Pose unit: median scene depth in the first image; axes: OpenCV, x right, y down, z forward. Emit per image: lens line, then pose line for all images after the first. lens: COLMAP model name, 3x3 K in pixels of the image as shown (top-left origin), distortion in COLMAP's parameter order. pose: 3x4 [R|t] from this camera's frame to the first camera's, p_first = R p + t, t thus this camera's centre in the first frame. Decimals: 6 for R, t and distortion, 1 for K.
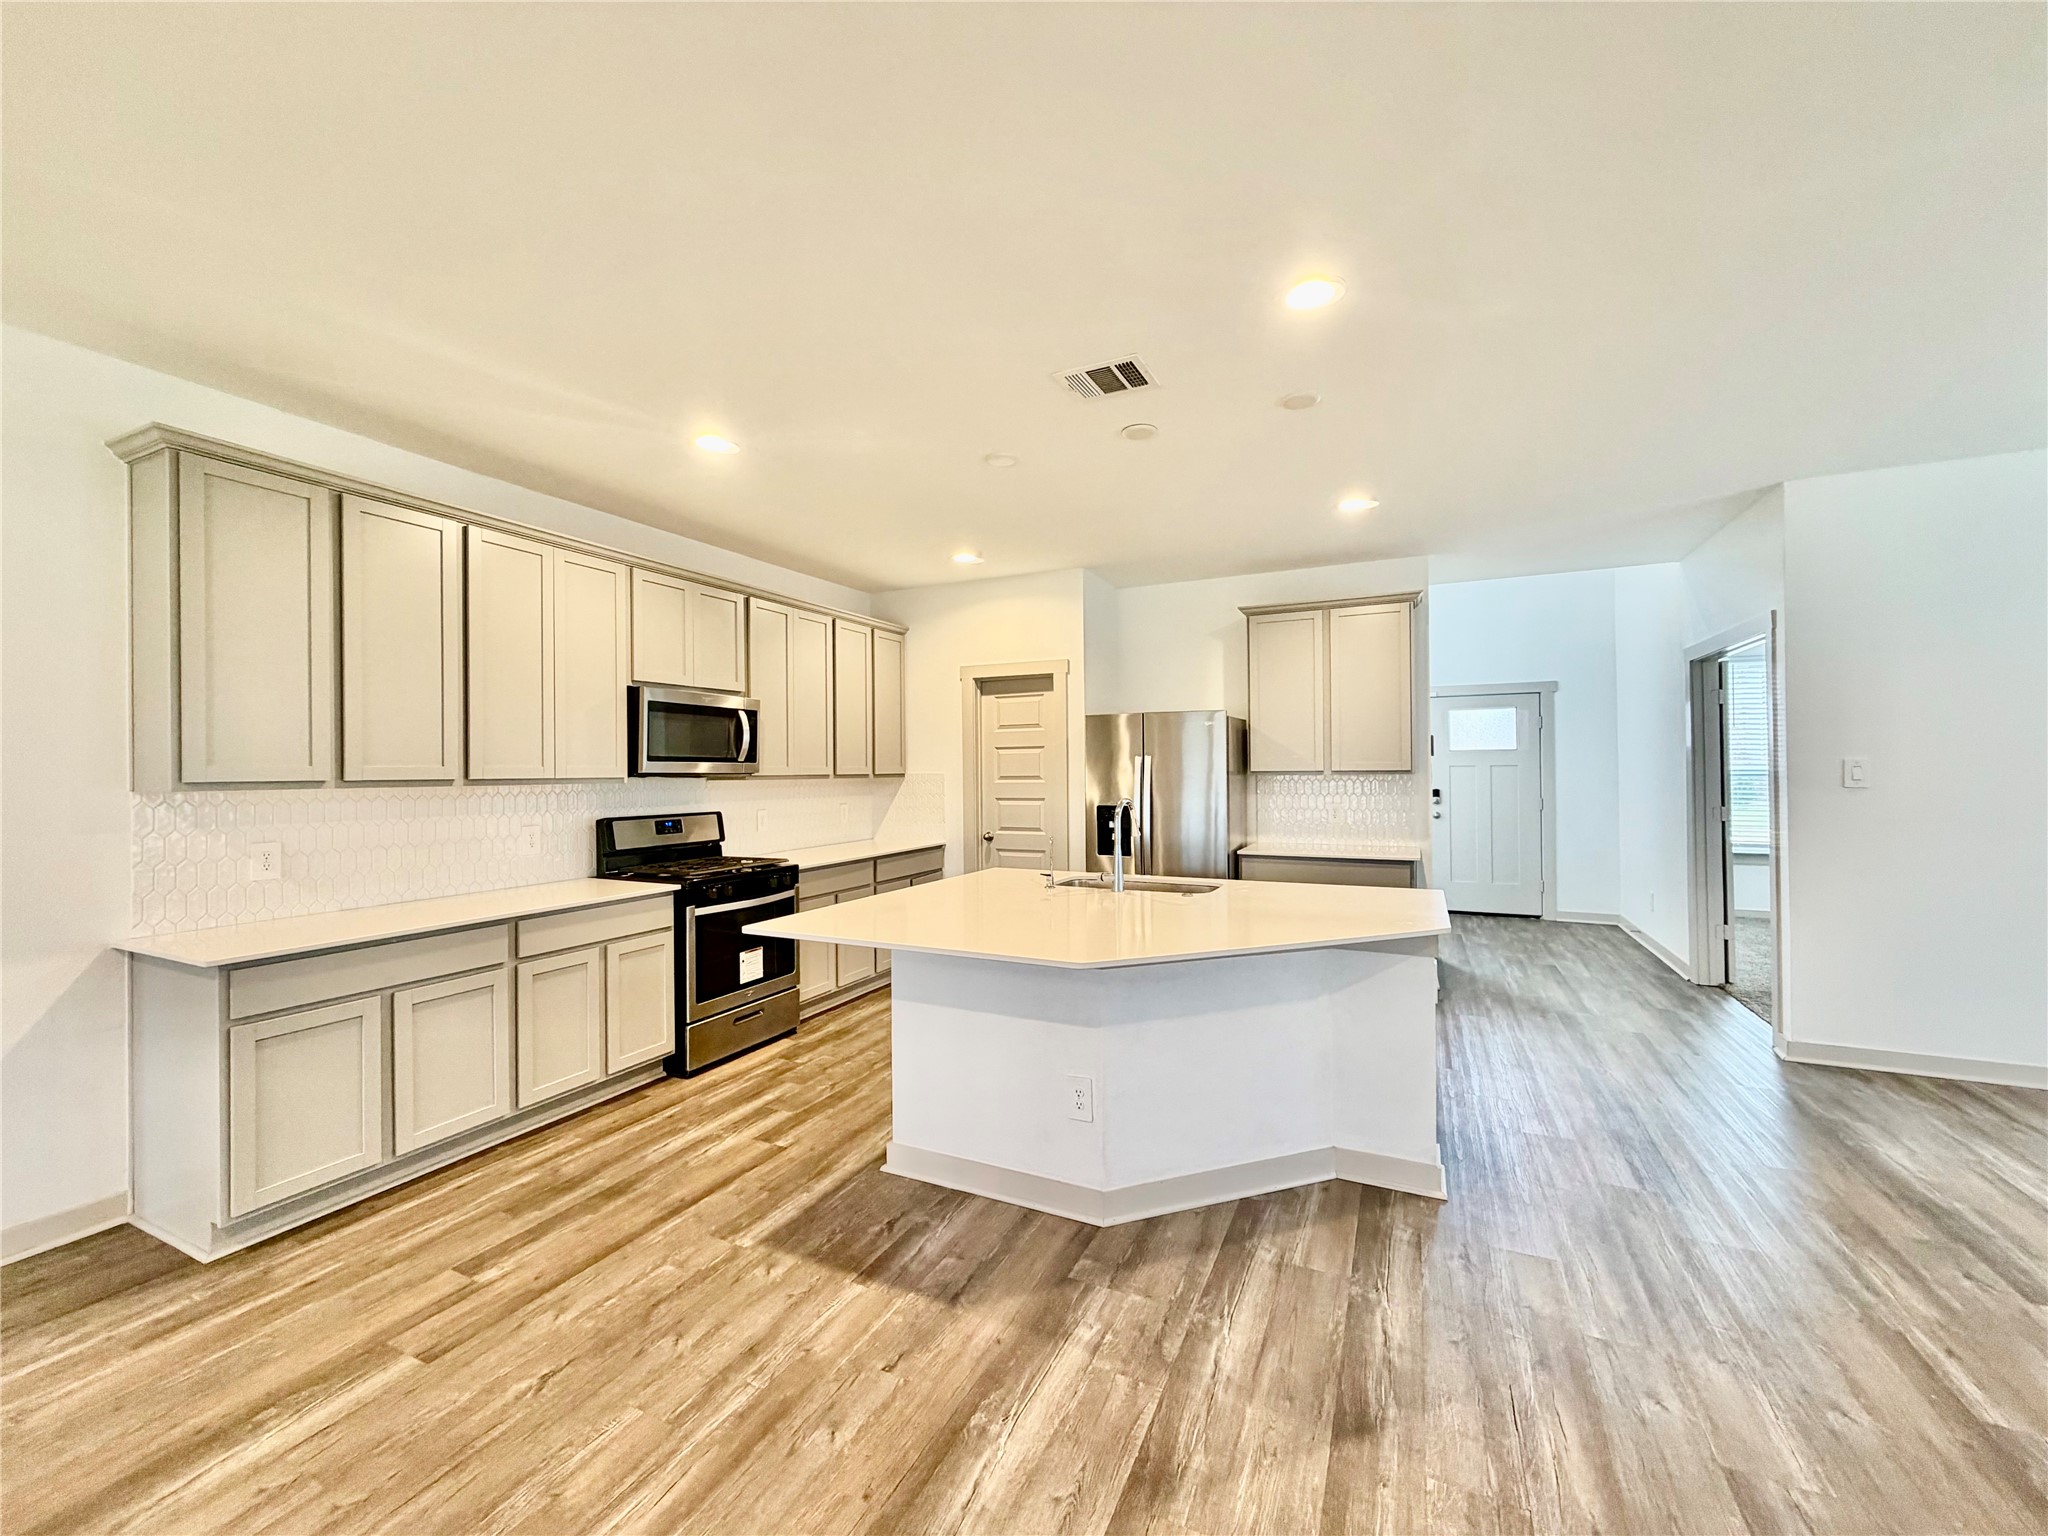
lens RADIAL K [[821.6, 0, 1024.0], [0, 821.6, 768.0], [0, 0, 1]] dist [0.002169, 0.000038]
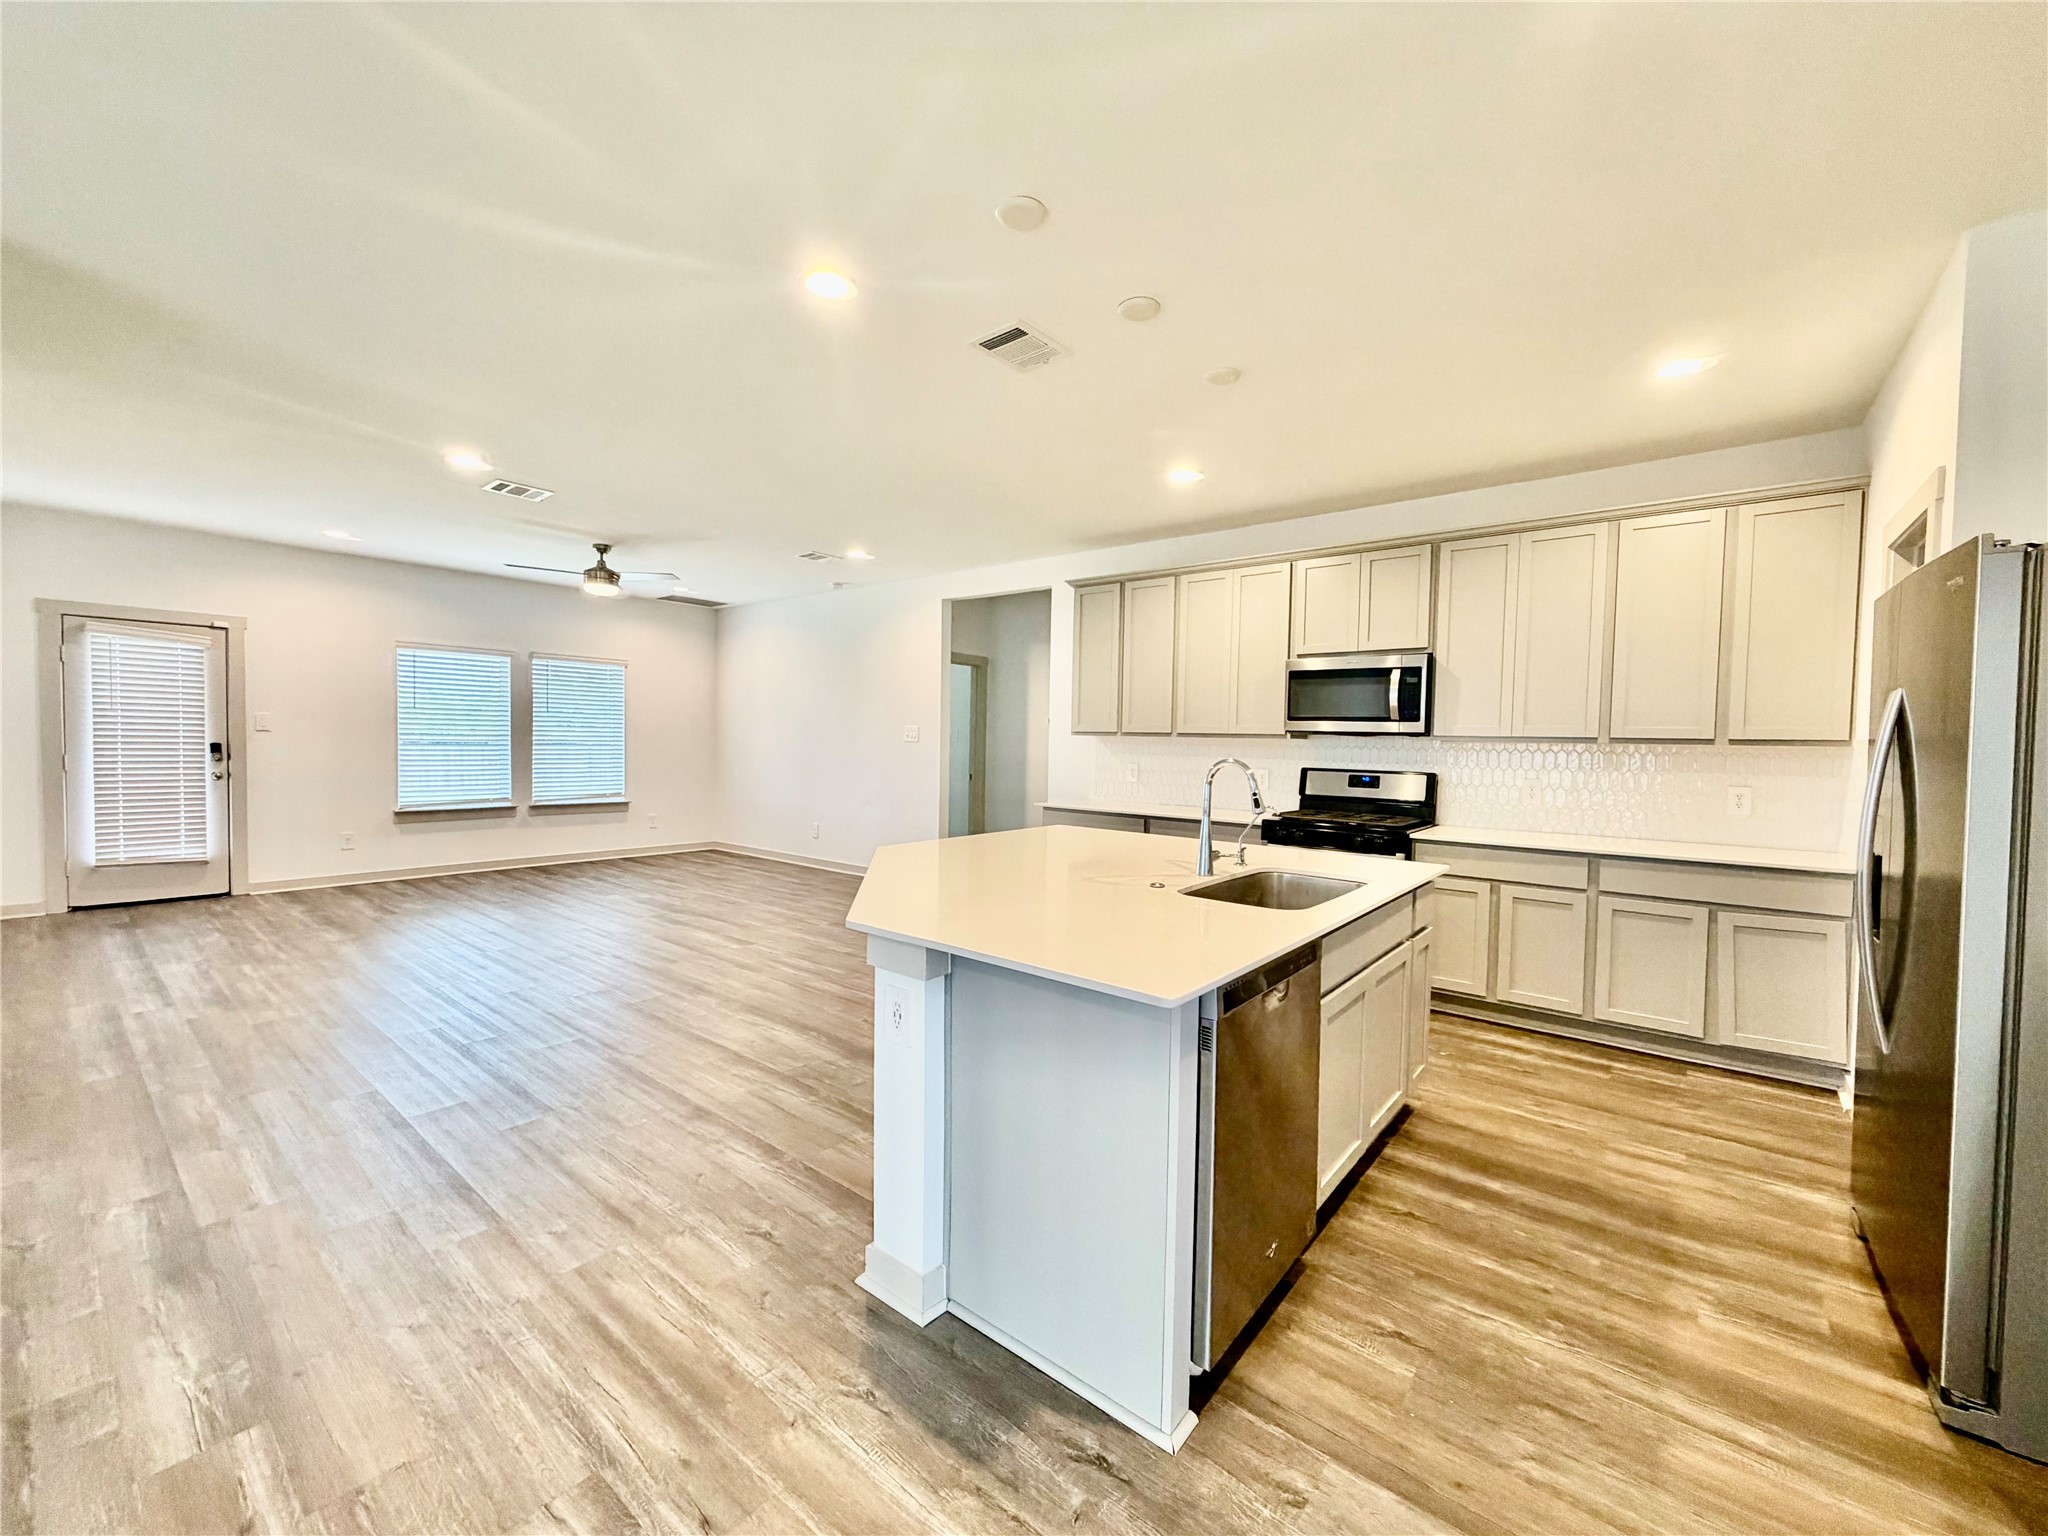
lens RADIAL K [[821.6, 0, 1024.0], [0, 821.6, 768.0], [0, 0, 1]] dist [0.002169, 0.000038]
pose [[-0.237410, 0.040127, -0.970580, 0.722021], [-0.010799, 0.998976, 0.043942, 0.010381], [0.971349, 0.020914, -0.236734, 0.799114]]
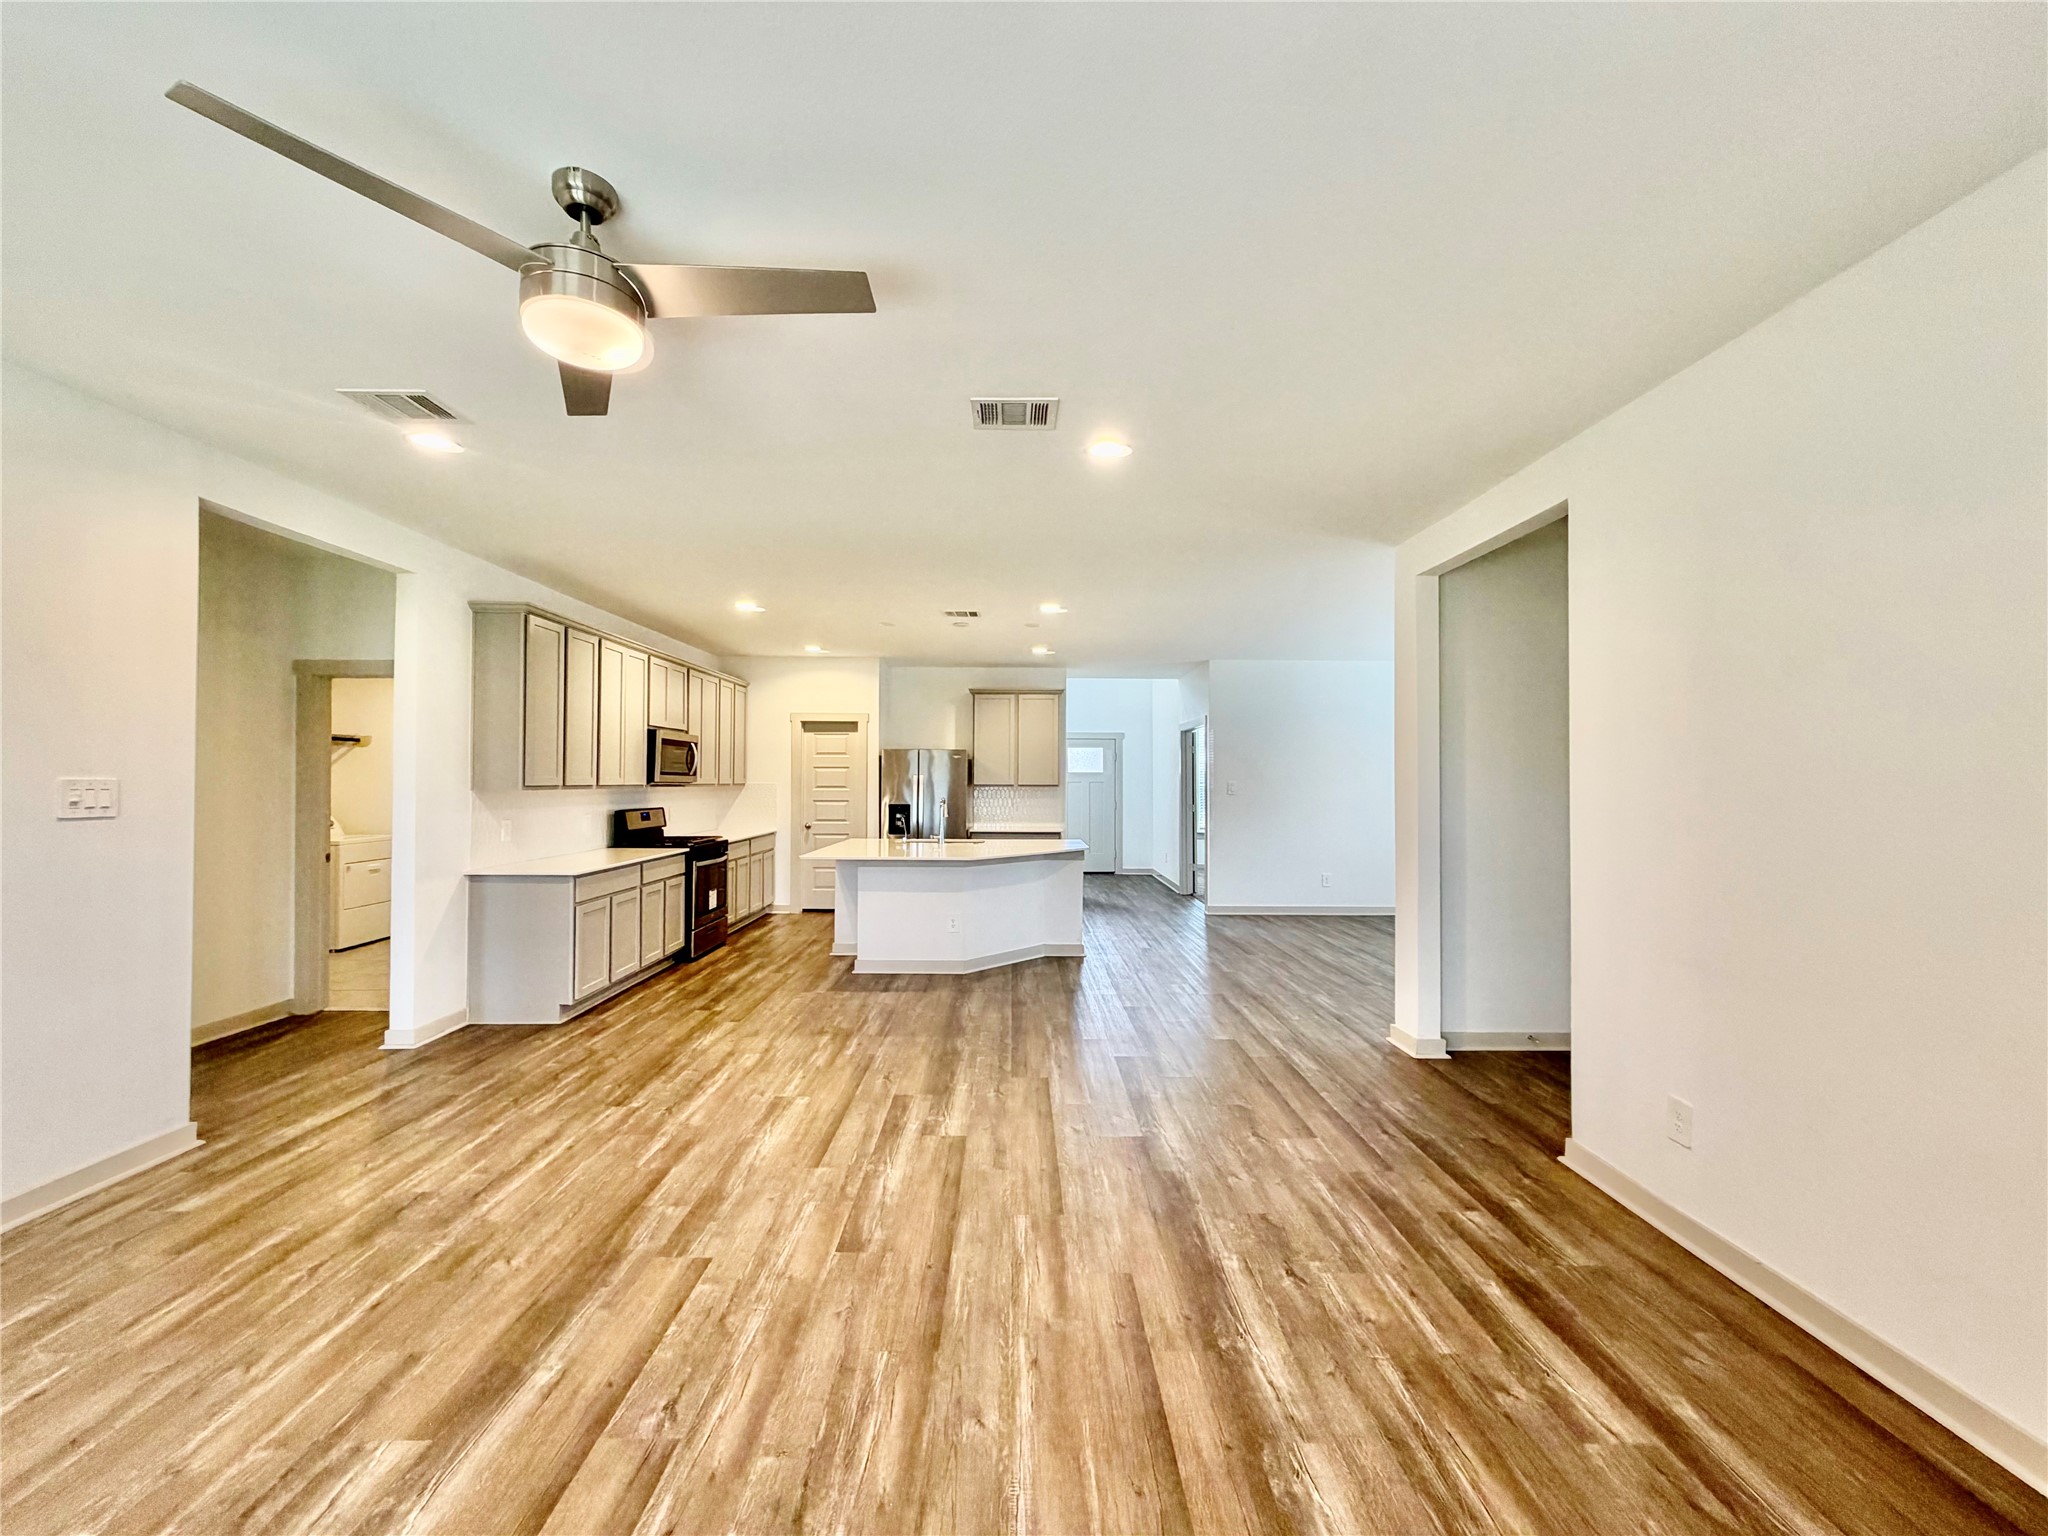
lens RADIAL K [[821.6, 0, 1024.0], [0, 821.6, 768.0], [0, 0, 1]] dist [0.002169, 0.000038]
pose [[0.896255, 0.020237, 0.443077, -0.493796], [-0.015372, 0.999776, -0.014570, -0.008653], [-0.443273, 0.006247, 0.896365, -0.737497]]
